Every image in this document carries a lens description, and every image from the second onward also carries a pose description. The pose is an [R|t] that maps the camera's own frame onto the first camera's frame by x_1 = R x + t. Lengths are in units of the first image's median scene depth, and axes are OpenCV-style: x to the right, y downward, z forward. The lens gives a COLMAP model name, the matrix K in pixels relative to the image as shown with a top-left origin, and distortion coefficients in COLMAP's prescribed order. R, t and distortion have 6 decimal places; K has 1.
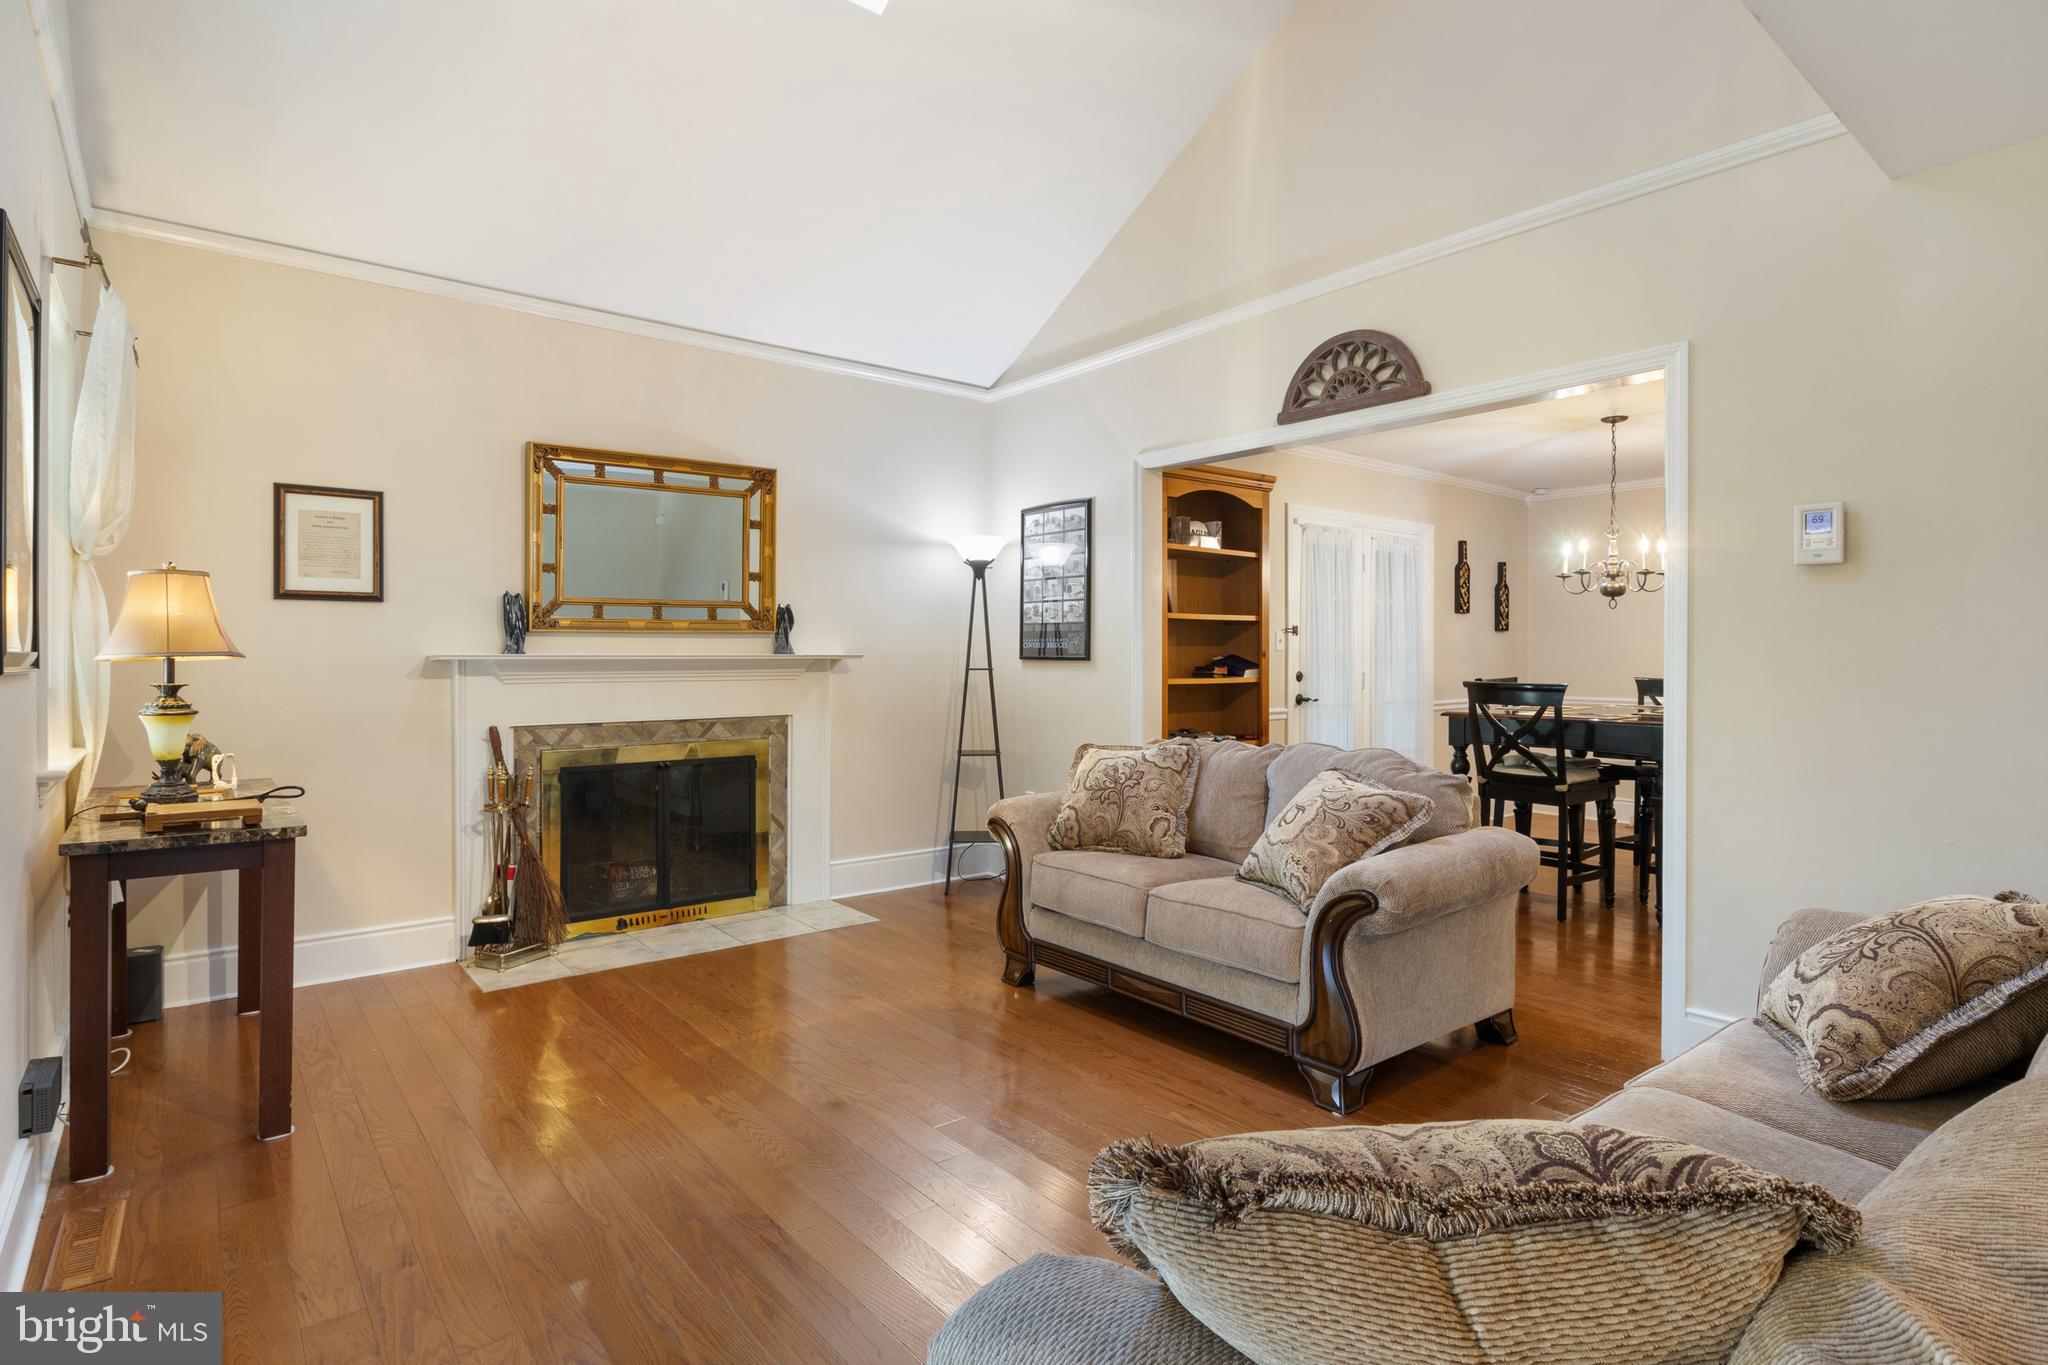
lens RADIAL K [[1038.9, 0, 1020.2], [0, 1038.9, 664.9], [0, 0, 1]] dist [-0.009931, 0.001011]
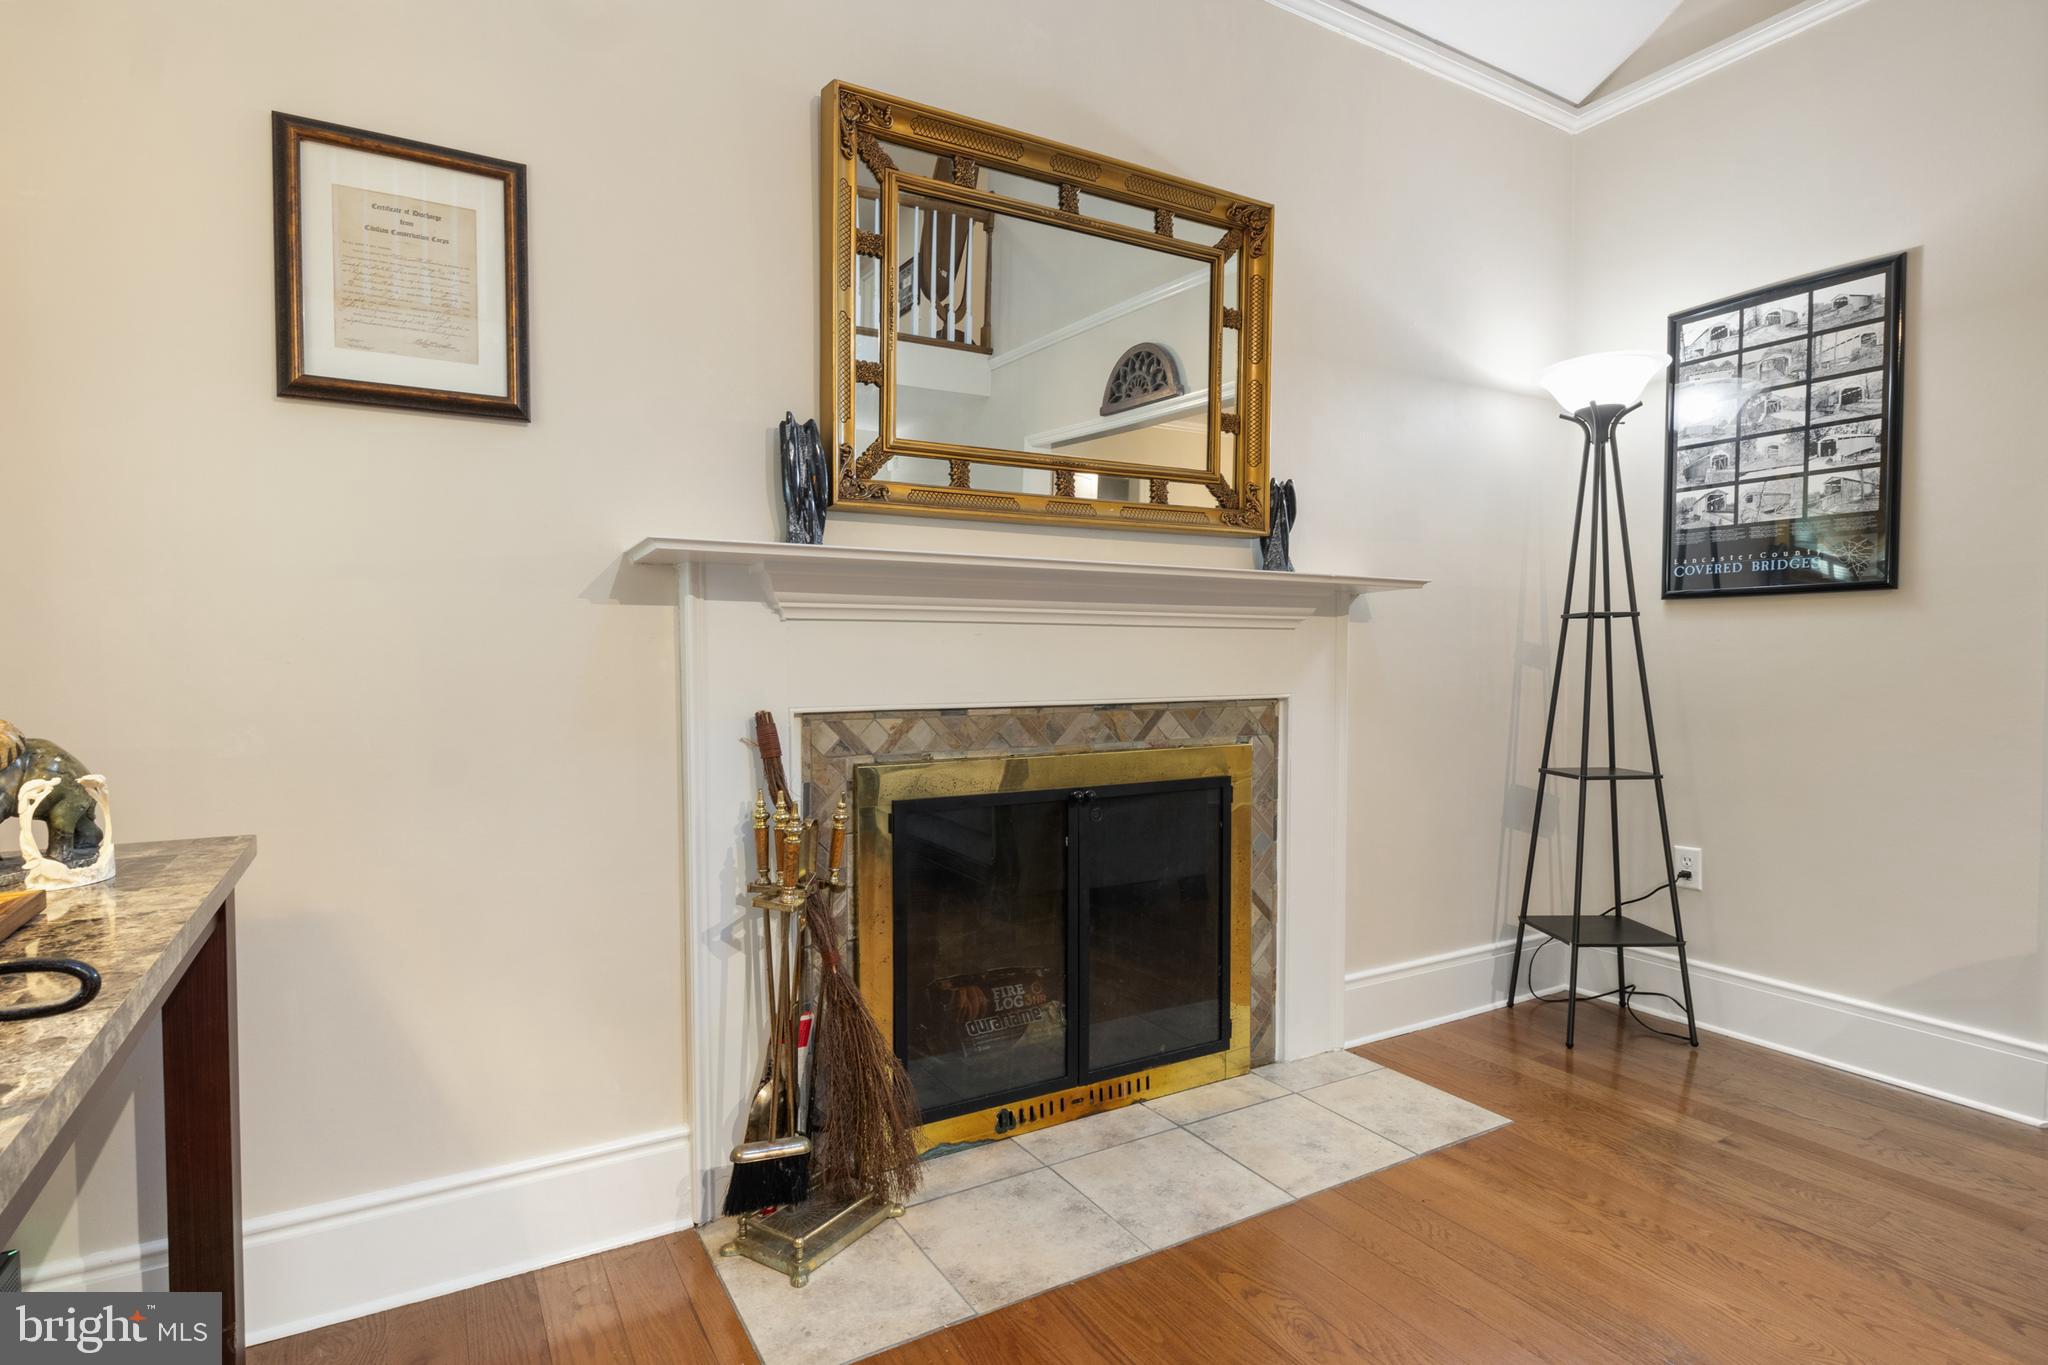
lens RADIAL K [[1038.9, 0, 1025.9], [0, 1038.9, 702.5], [0, 0, 1]] dist [-0.009931, 0.001011]
pose [[0.989569, 0.002872, -0.144033, -0.291863], [0.001518, 0.999538, 0.030361, 0.036903], [0.144054, -0.030263, 0.989107, 0.502756]]
